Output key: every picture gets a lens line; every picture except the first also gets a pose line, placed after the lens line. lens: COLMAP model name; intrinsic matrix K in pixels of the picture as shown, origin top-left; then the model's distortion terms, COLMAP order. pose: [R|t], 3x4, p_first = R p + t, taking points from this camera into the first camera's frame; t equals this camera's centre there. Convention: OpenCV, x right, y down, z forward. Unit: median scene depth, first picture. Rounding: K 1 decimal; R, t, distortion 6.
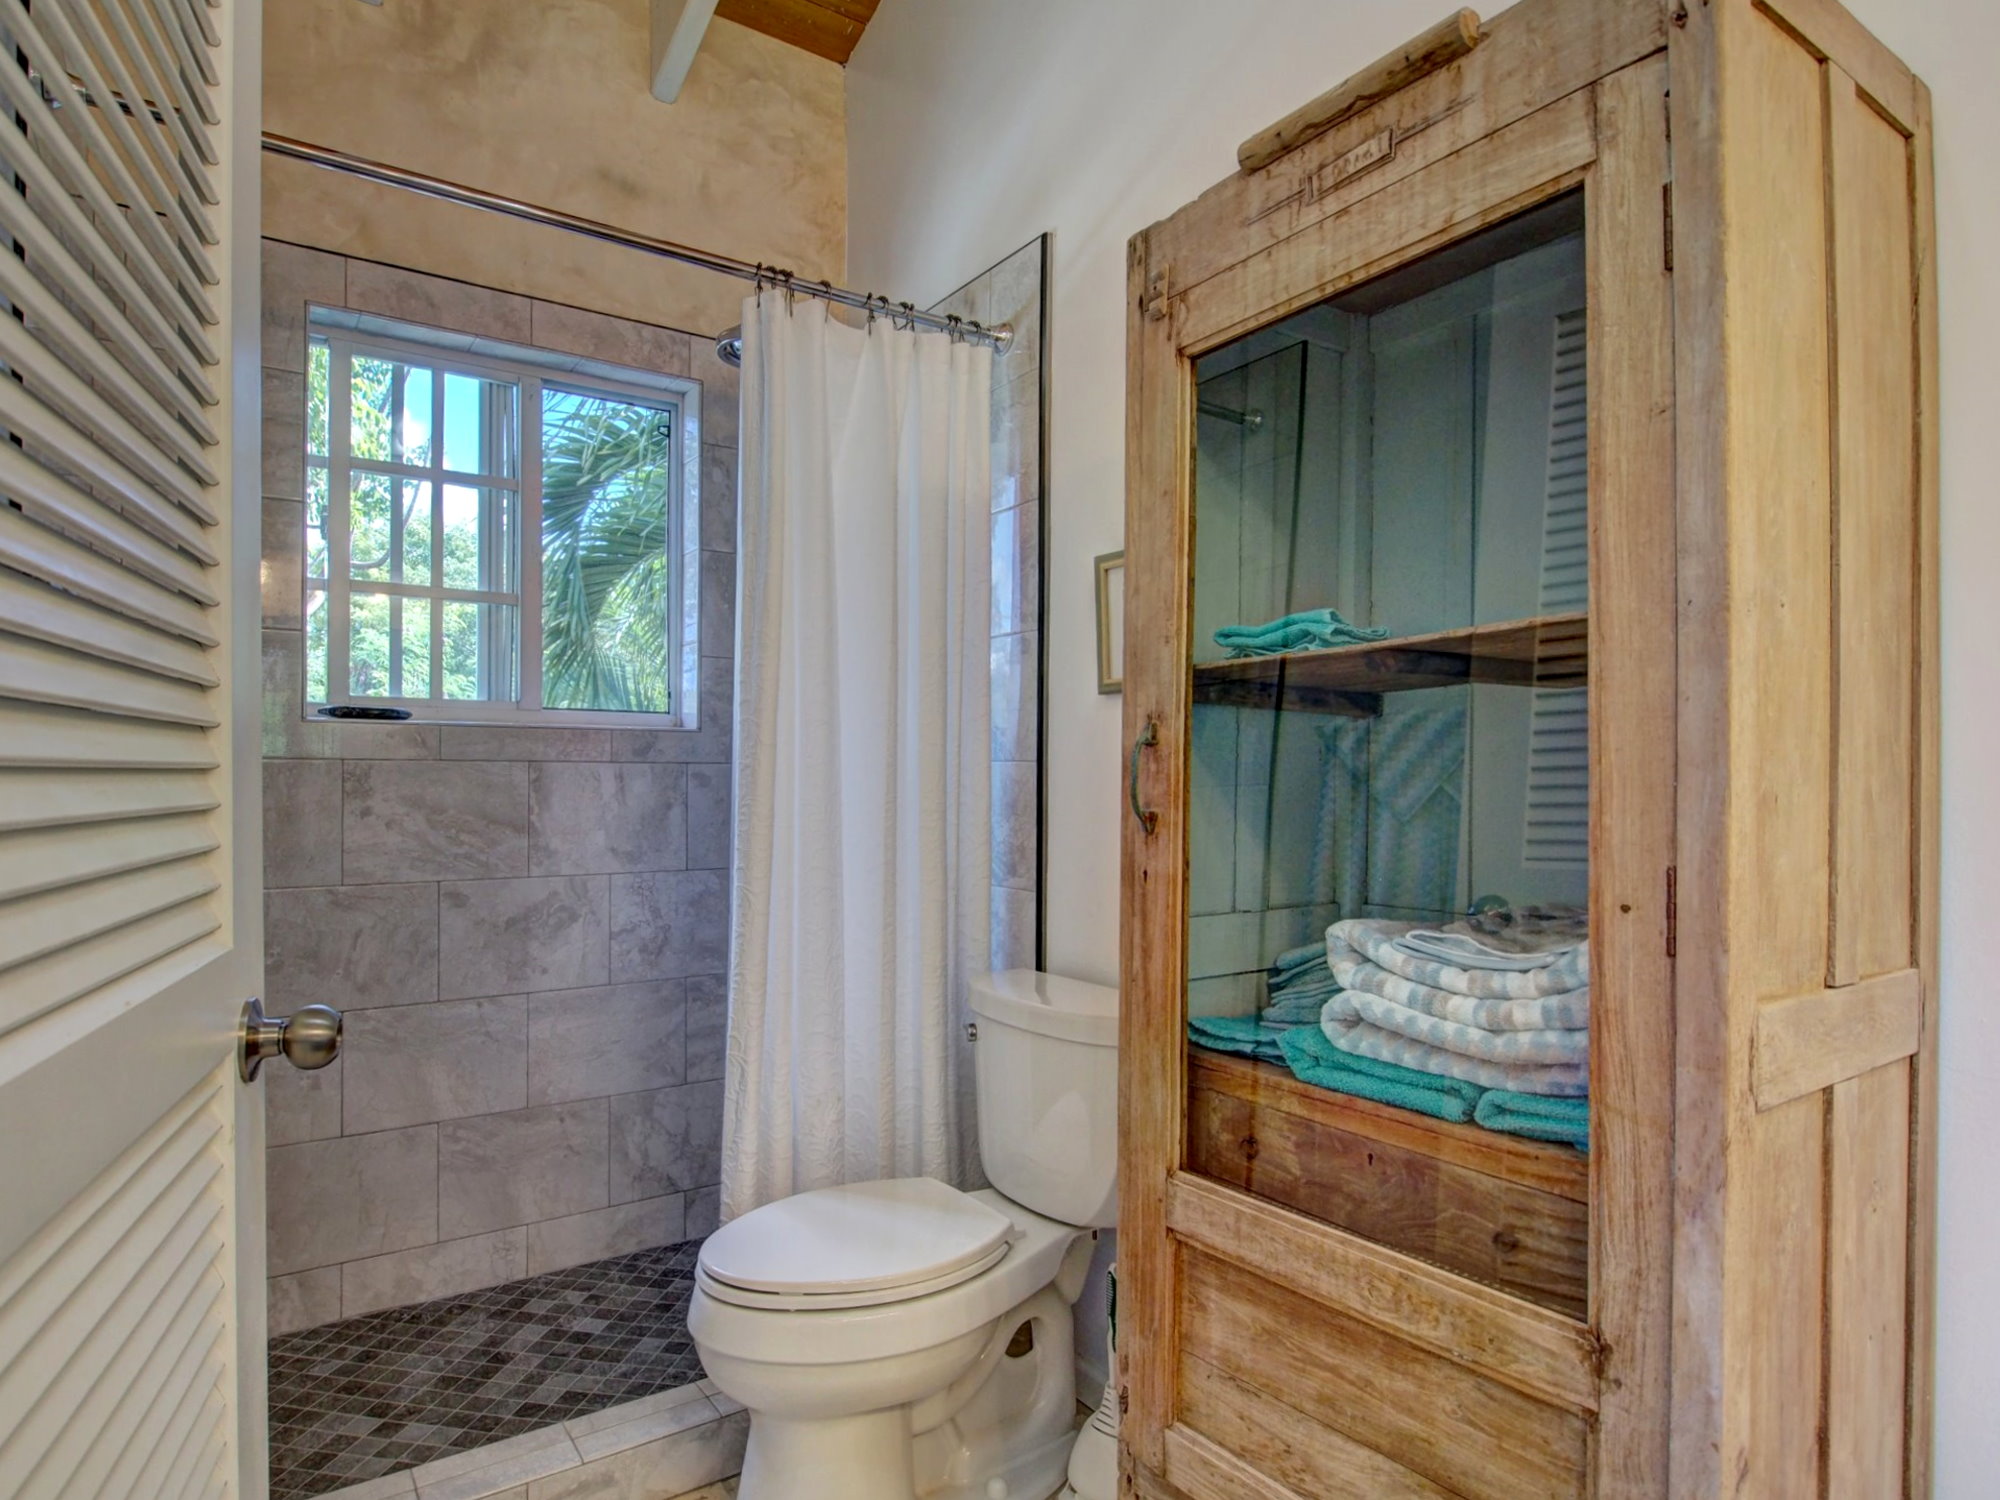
lens RADIAL K [[1093.5, 0, 1082.2], [0, 1093.5, 847.8], [0, 0, 1]] dist [-0.002973, -0.012514]
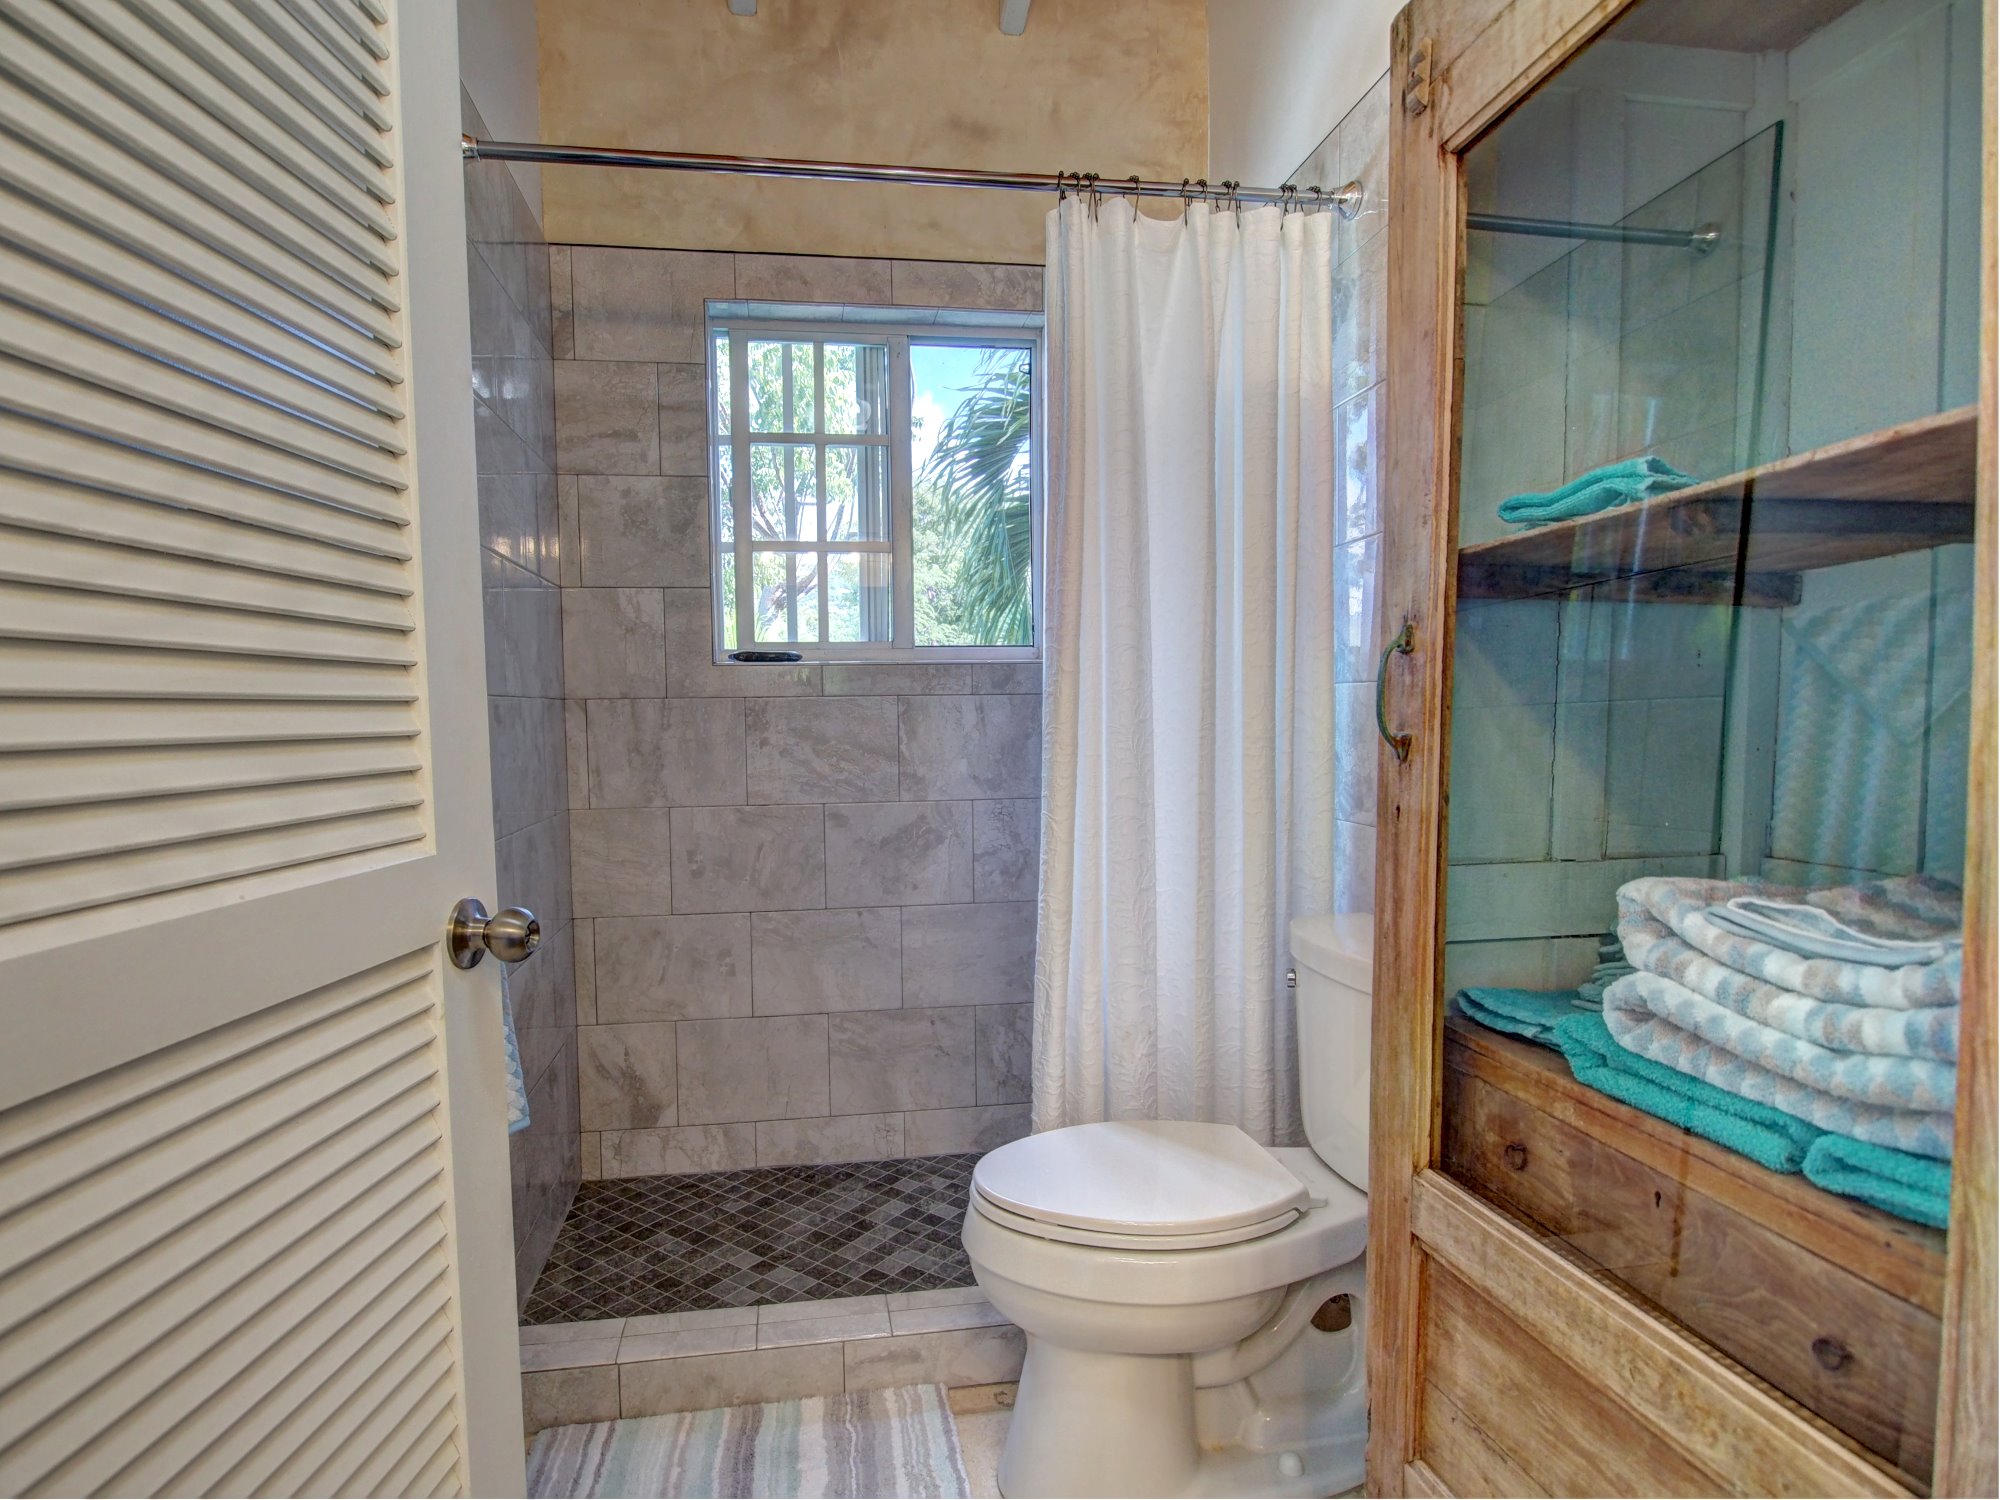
lens RADIAL K [[1093.5, 0, 985.8], [0, 1093.5, 835.0], [0, 0, 1]] dist [-0.002973, -0.012514]
pose [[0.889348, 0.032658, -0.456064, 0.119000], [-0.009007, 0.998504, 0.053937, 0.000886], [0.457143, -0.043861, 0.888311, 0.091308]]
